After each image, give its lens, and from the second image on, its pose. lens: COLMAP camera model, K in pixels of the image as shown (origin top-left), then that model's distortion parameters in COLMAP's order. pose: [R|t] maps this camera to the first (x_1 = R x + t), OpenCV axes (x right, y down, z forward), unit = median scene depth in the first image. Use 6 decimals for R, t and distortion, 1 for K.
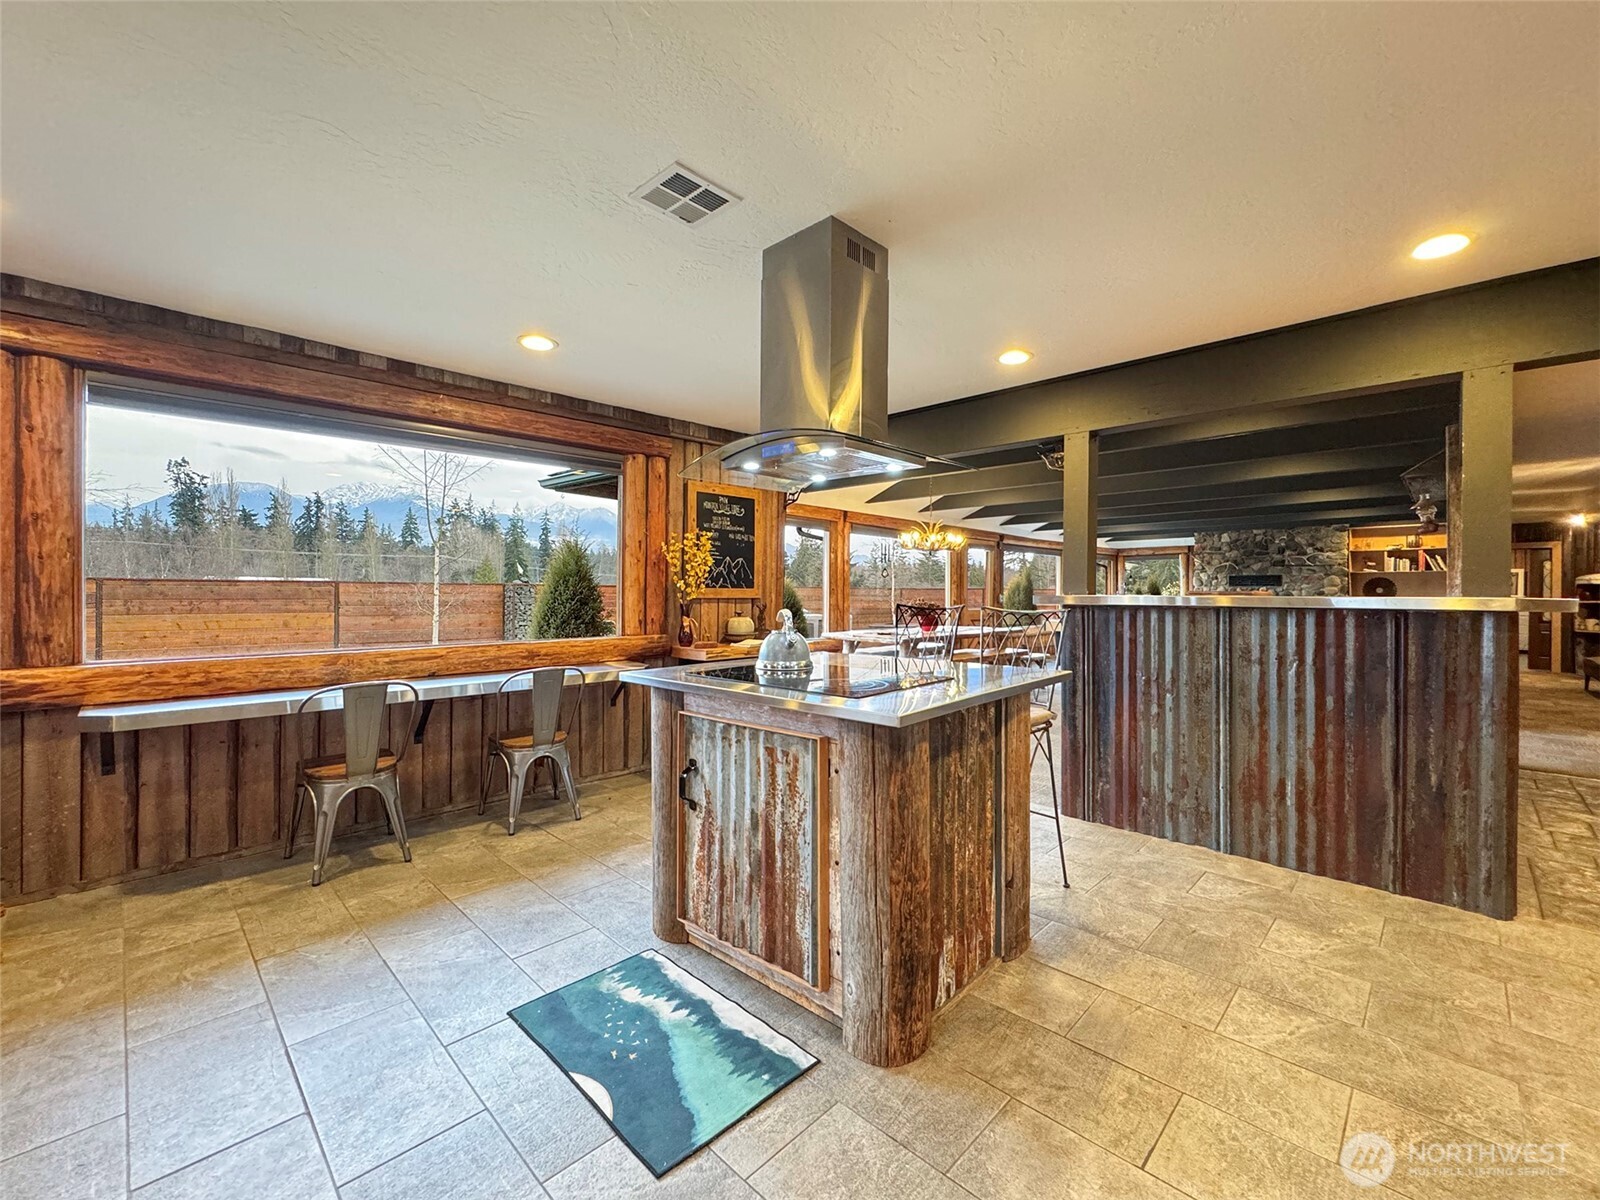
lens RADIAL K [[674.4, 0, 821.3], [0, 674.4, 596.2], [0, 0, 1]] dist [-0.004924, 0.000154]
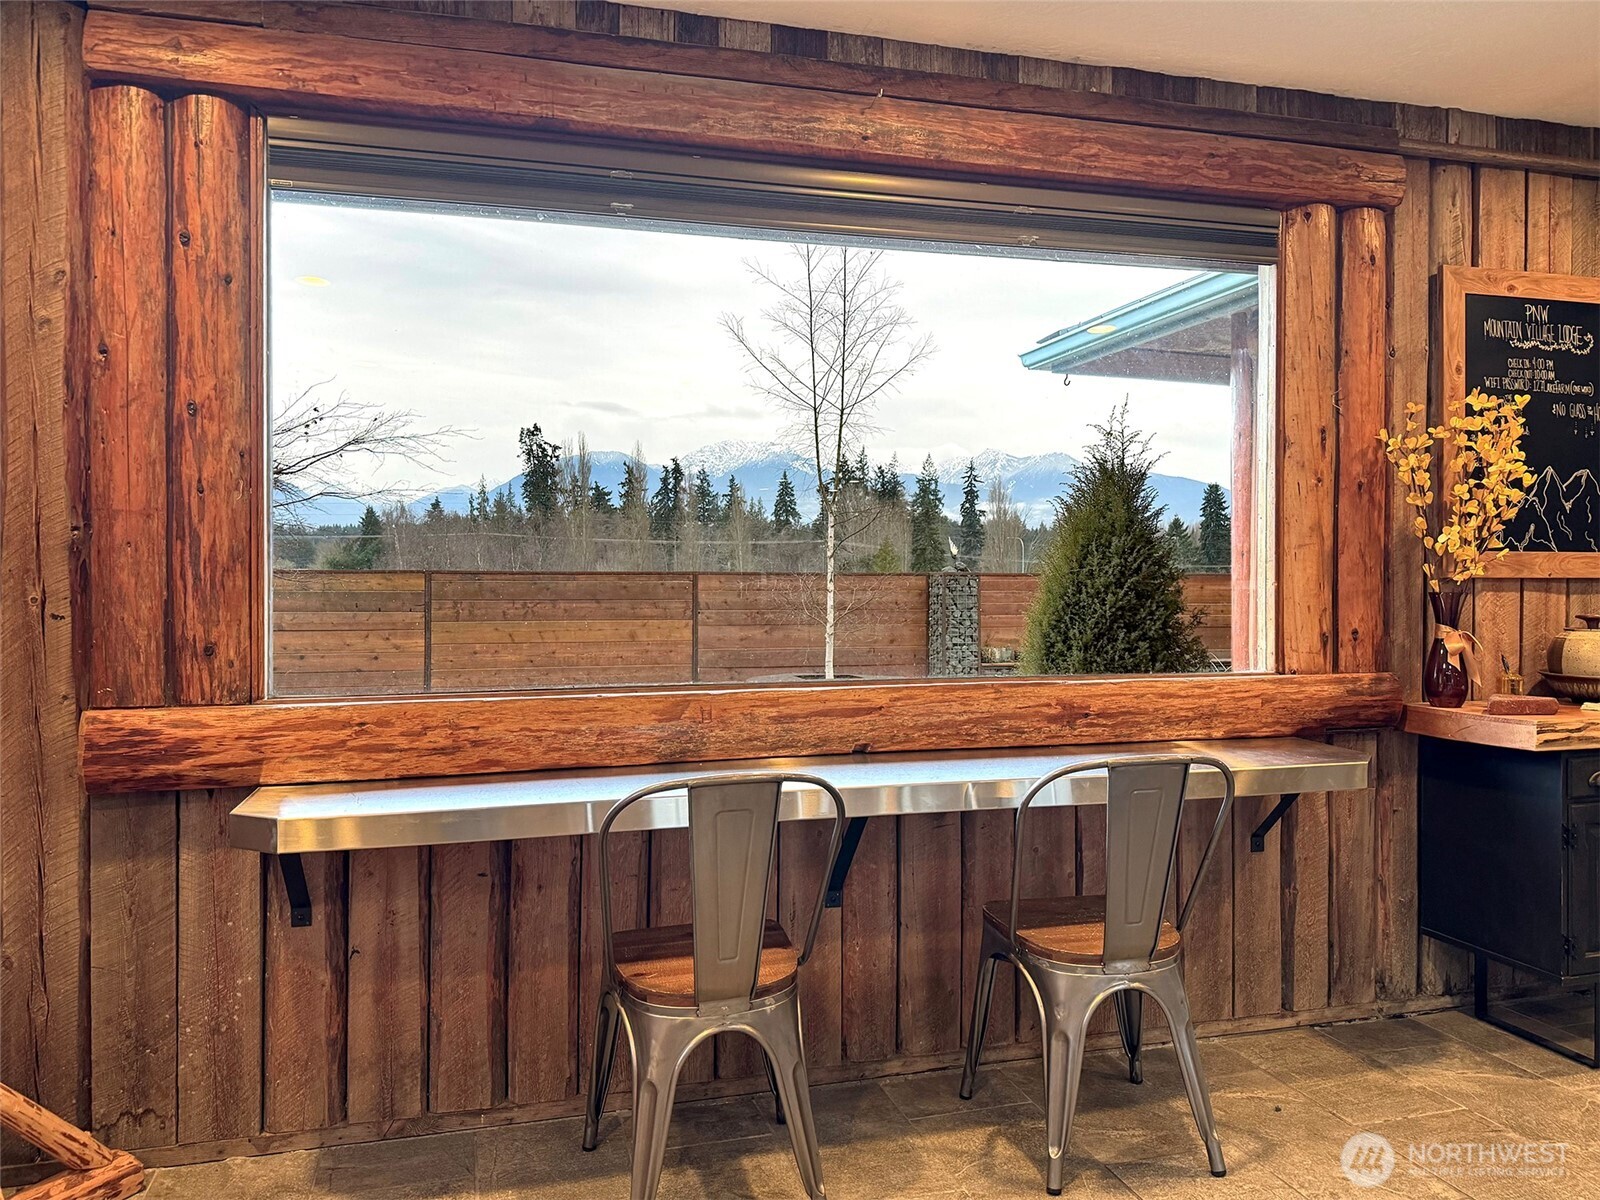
lens RADIAL K [[1142.4, 0, 799.3], [0, 1142.4, 604.7], [0, 0, 1]] dist [0.035575, -0.037504]
pose [[0.859876, -0.000216, -0.510502, -0.224891], [0.002203, 0.999992, 0.003287, 0.018978], [0.510497, -0.003951, 0.859870, 0.330009]]
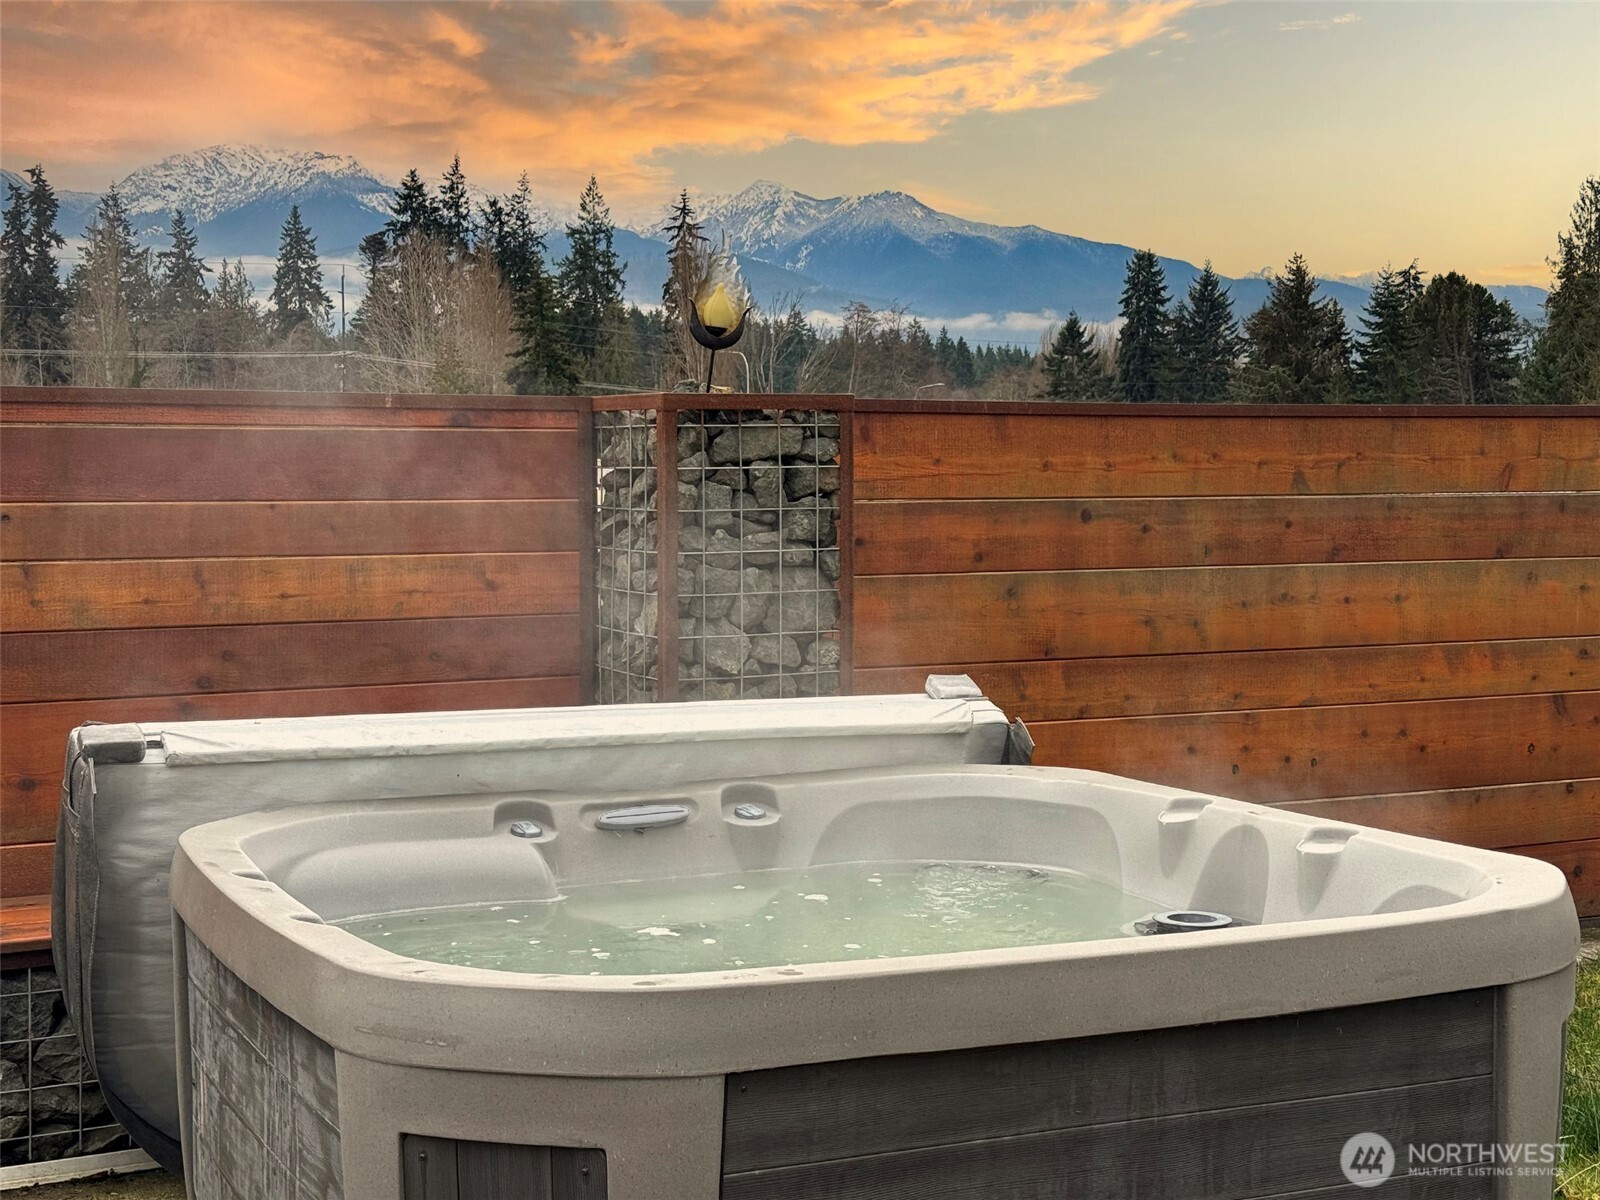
lens RADIAL K [[2232.9, 0, 816.0], [0, 2232.9, 596.1], [0, 0, 1]] dist [0.154425, 0.000000]
pose [[0.935311, 0.017220, -0.353406, 0.246950], [0.000678, 0.998726, 0.050460, -0.021850], [0.353825, -0.047436, 0.934108, 3.871103]]
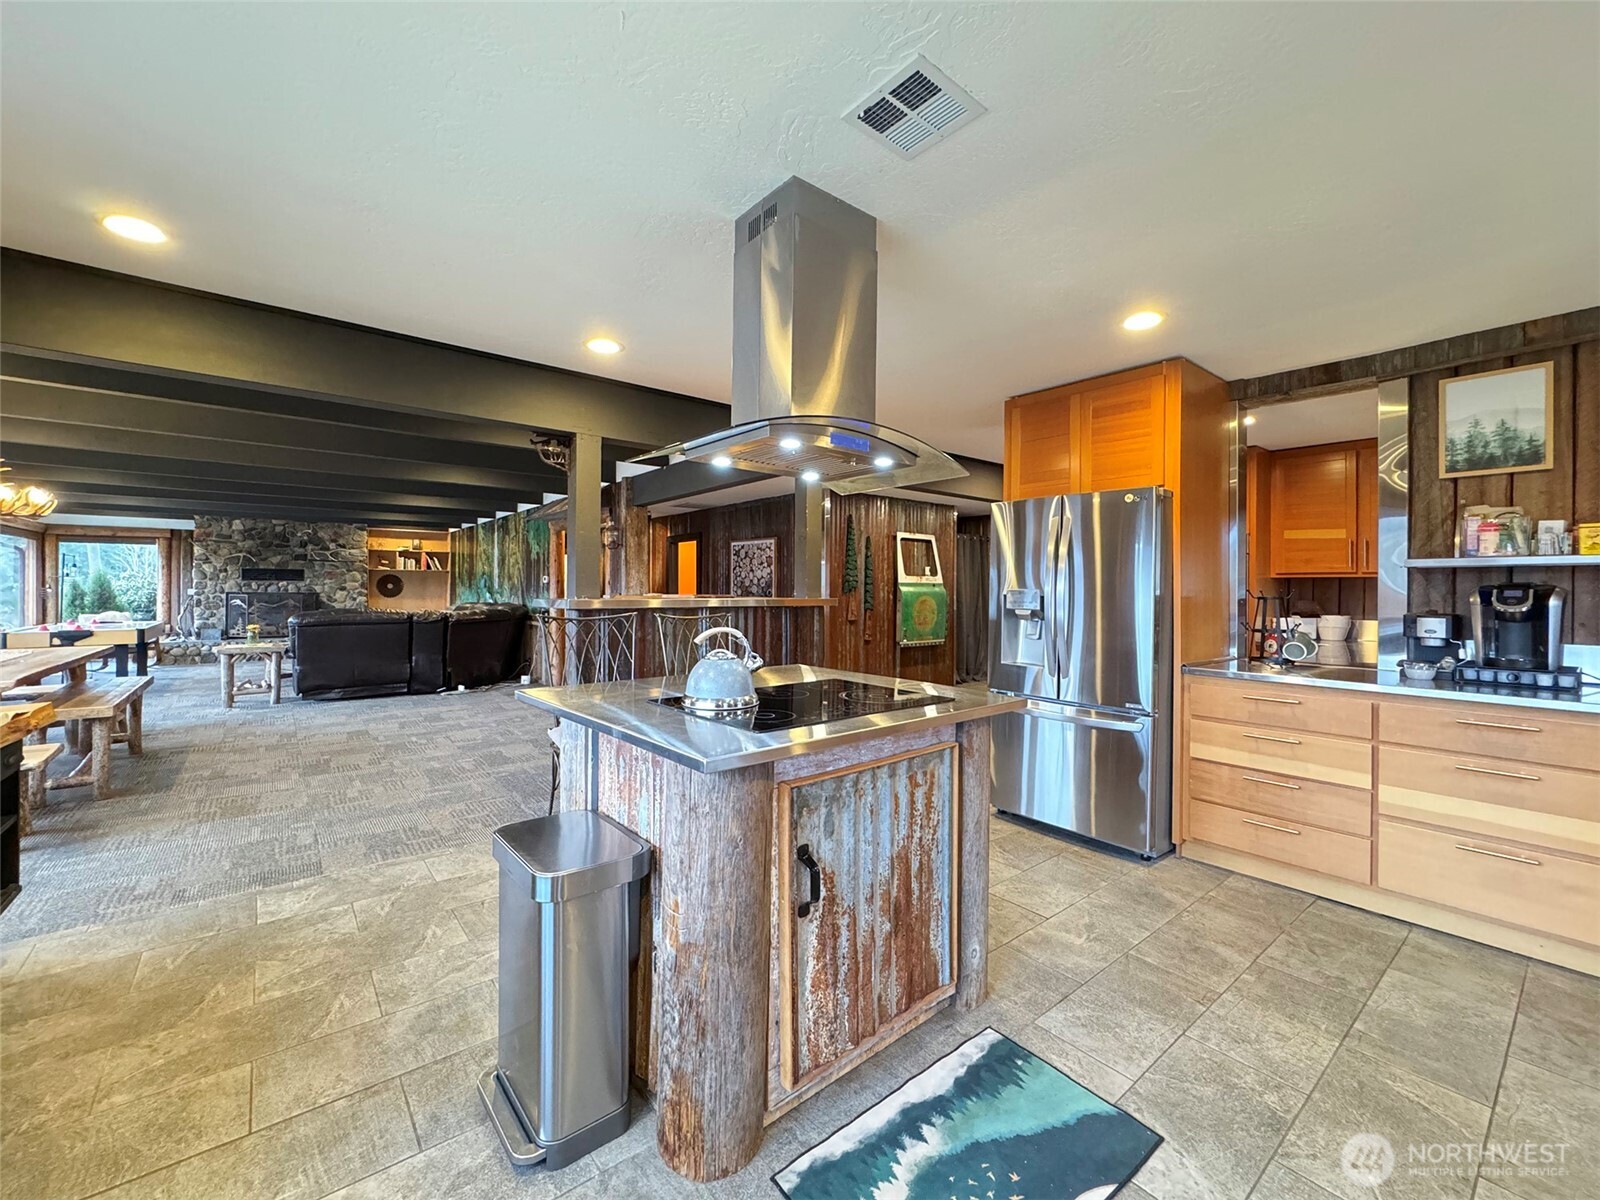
lens RADIAL K [[674.4, 0, 799.4], [0, 674.4, 588.3], [0, 0, 1]] dist [-0.004924, 0.000154]
pose [[0.127672, 0.000013, 0.991817, -0.553614], [-0.000039, 1.000000, -0.000008, -0.015981], [-0.991817, -0.000038, 0.127672, 0.568562]]
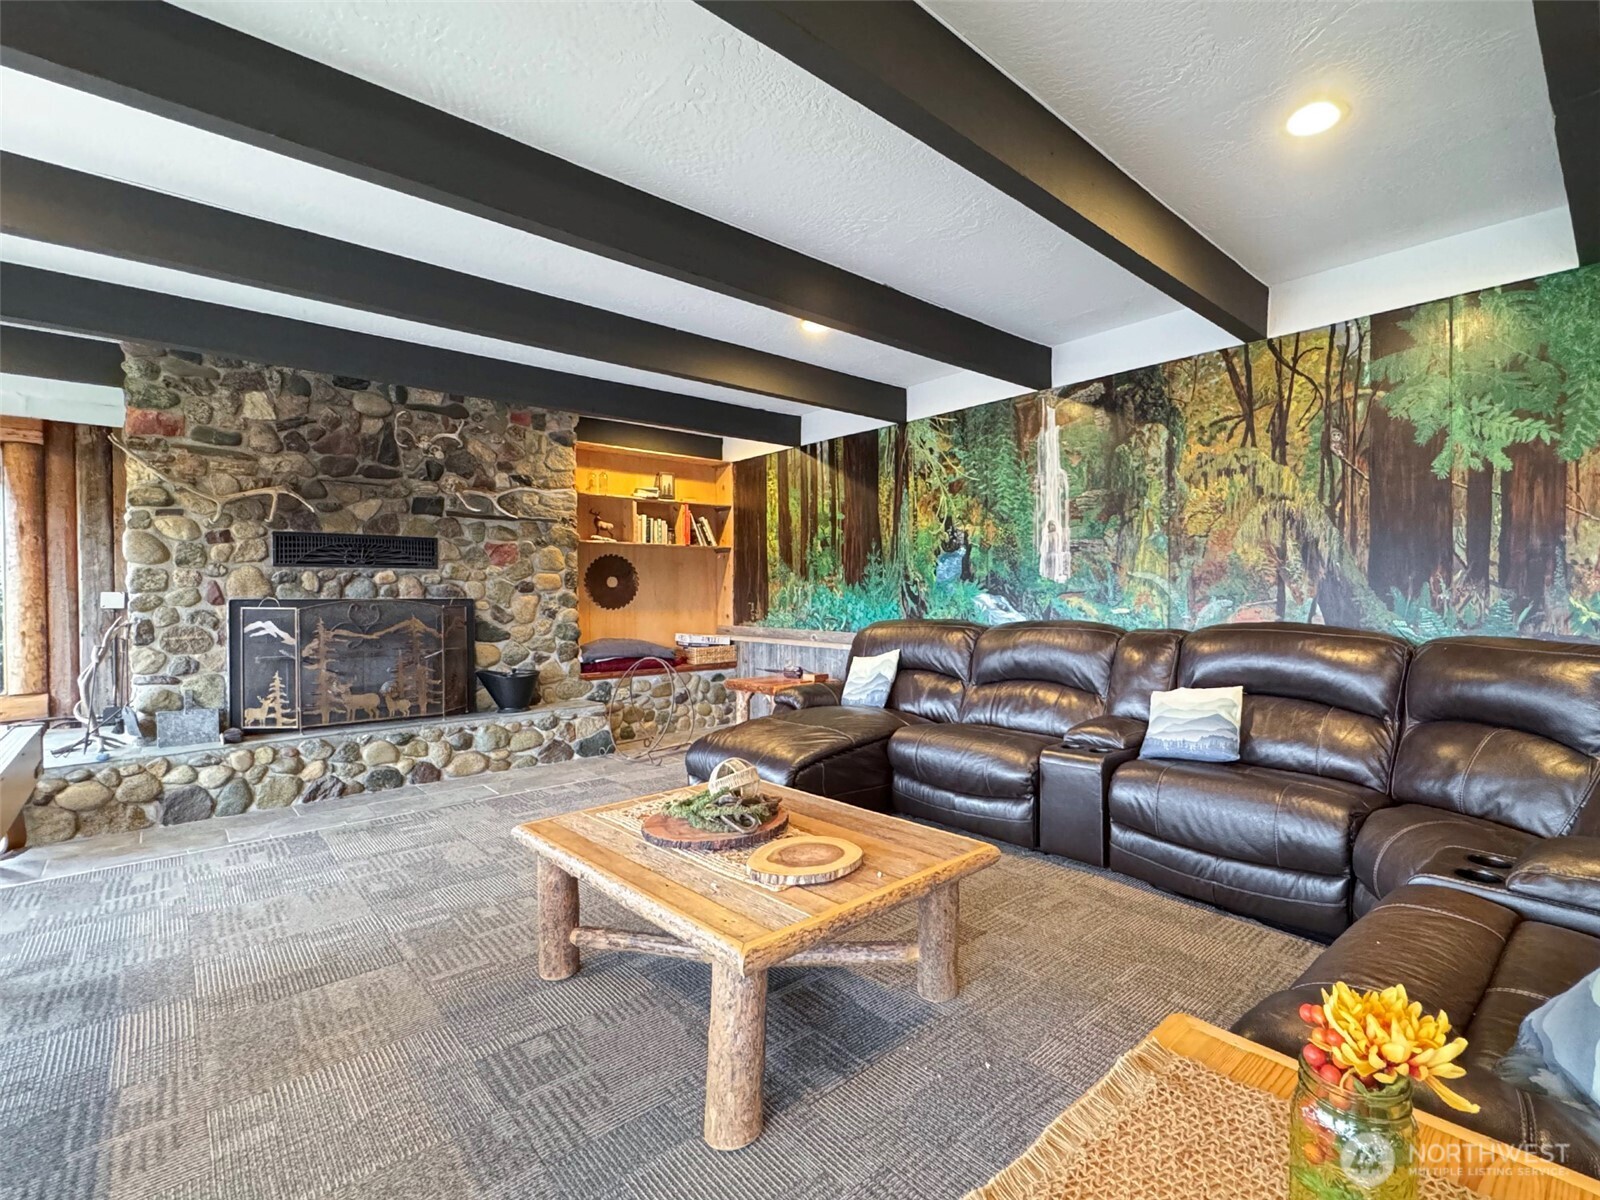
lens RADIAL K [[674.4, 0, 810.8], [0, 674.4, 603.7], [0, 0, 1]] dist [-0.004924, 0.000154]
pose [[0.019857, -0.018774, 0.999627, 1.022749], [0.011173, 0.999765, 0.018555, -0.002640], [-0.999740, 0.010800, 0.020062, 2.505255]]
